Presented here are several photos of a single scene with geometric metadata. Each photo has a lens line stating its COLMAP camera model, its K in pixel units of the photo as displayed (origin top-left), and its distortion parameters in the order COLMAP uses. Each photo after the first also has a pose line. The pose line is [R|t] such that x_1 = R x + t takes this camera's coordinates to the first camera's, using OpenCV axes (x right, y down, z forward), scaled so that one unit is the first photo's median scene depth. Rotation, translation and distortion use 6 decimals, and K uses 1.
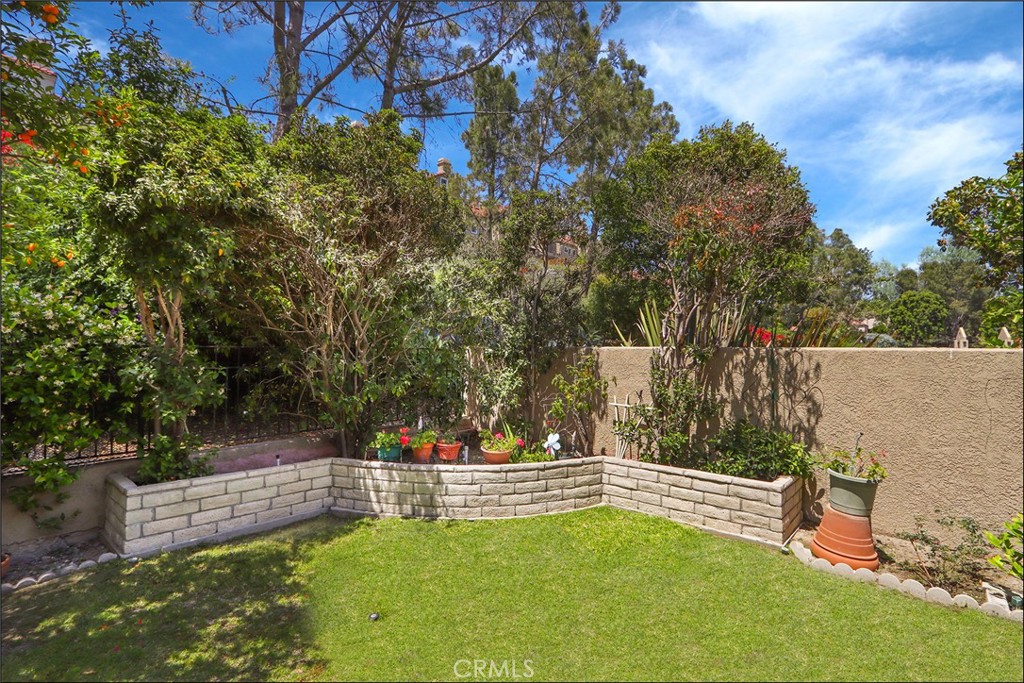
lens RADIAL K [[481.3, 0, 517.4], [0, 481.3, 339.9], [0, 0, 1]] dist [-0.000508, 0.000369]
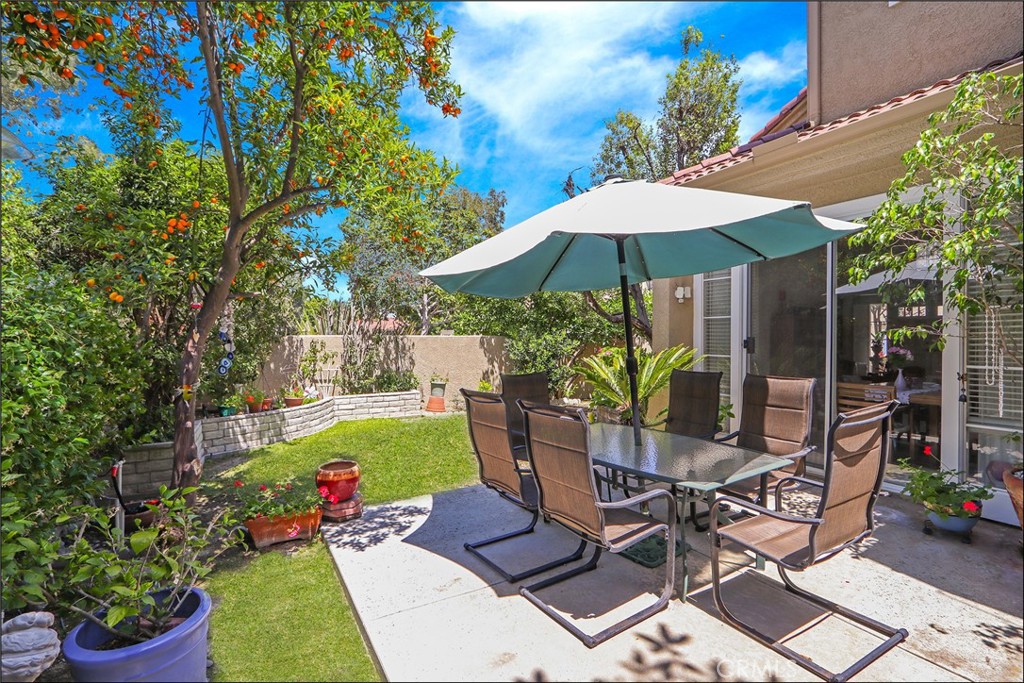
lens RADIAL K [[481.3, 0, 517.4], [0, 481.3, 339.9], [0, 0, 1]] dist [-0.000508, 0.000369]
pose [[0.331754, -0.003913, 0.943358, -1.388854], [-0.017168, 0.999801, 0.010185, 0.003349], [-0.943210, -0.019575, 0.331620, -0.248059]]
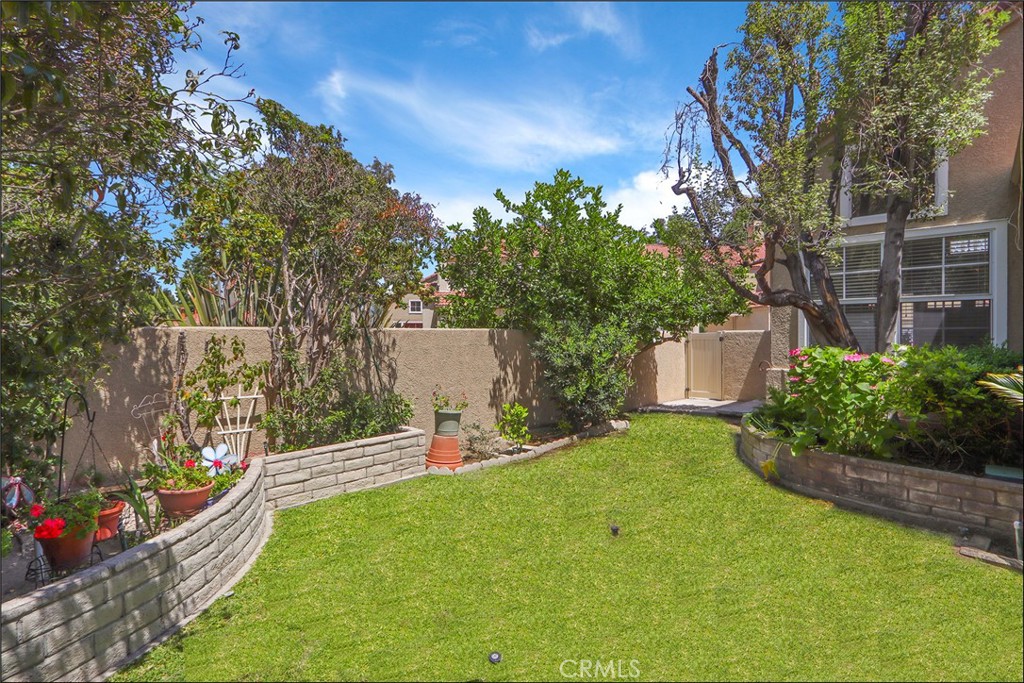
lens RADIAL K [[485.6, 0, 516.0], [0, 485.6, 328.1], [0, 0, 1]] dist [-0.000976, 0.000075]
pose [[0.079754, 0.000677, 0.996814, -0.679157], [-0.026452, 0.999649, 0.001438, 0.006171], [-0.996464, -0.026482, 0.079744, 0.546247]]
